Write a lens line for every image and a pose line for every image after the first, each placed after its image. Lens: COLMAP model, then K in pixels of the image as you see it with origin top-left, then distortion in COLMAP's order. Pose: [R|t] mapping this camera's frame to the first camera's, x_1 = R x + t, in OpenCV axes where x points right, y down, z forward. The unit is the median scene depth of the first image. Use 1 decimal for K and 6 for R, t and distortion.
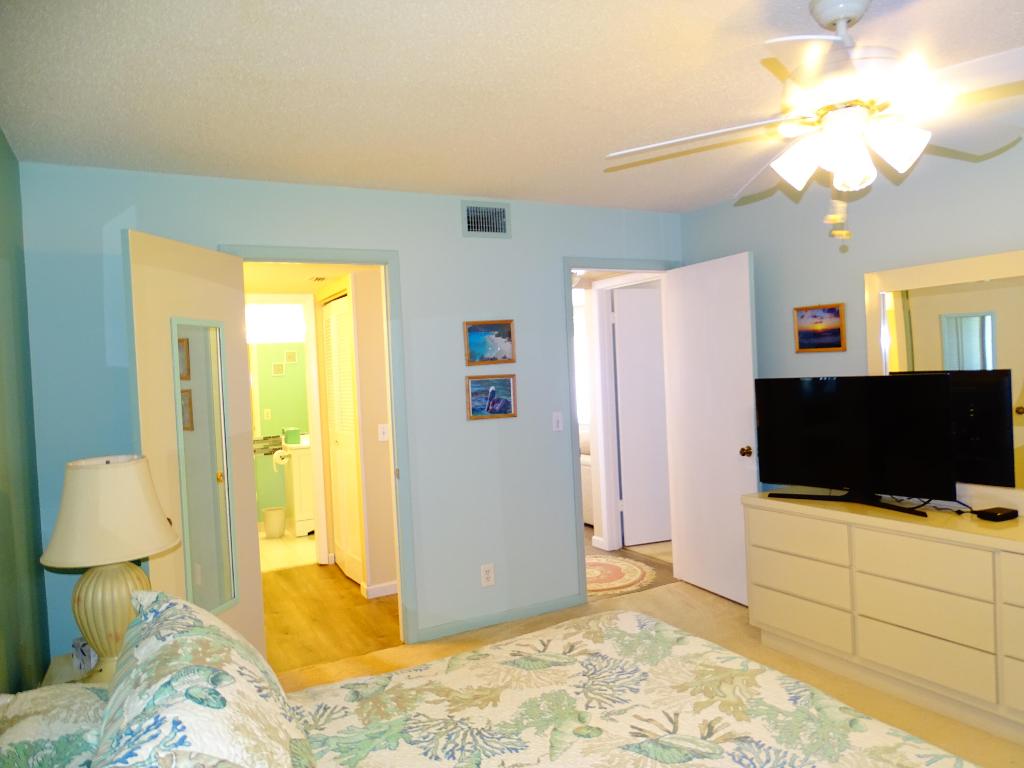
lens RADIAL K [[726.9, 0, 514.1], [0, 726.9, 383.2], [0, 0, 1]] dist [0.011652, 0.002295]
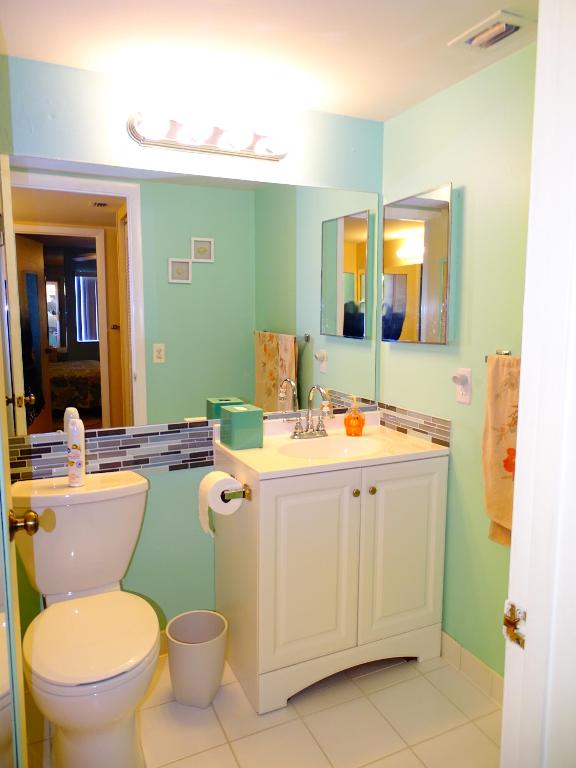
lens RADIAL K [[548.0, 0, 292.4], [0, 548.0, 382.1], [0, 0, 1]] dist [-0.001179, 0.009348]
pose [[0.998040, 0.053111, -0.033100, -0.268038], [-0.048765, 0.991507, 0.120563, 0.011193], [0.039222, -0.118713, 0.992154, 0.707826]]
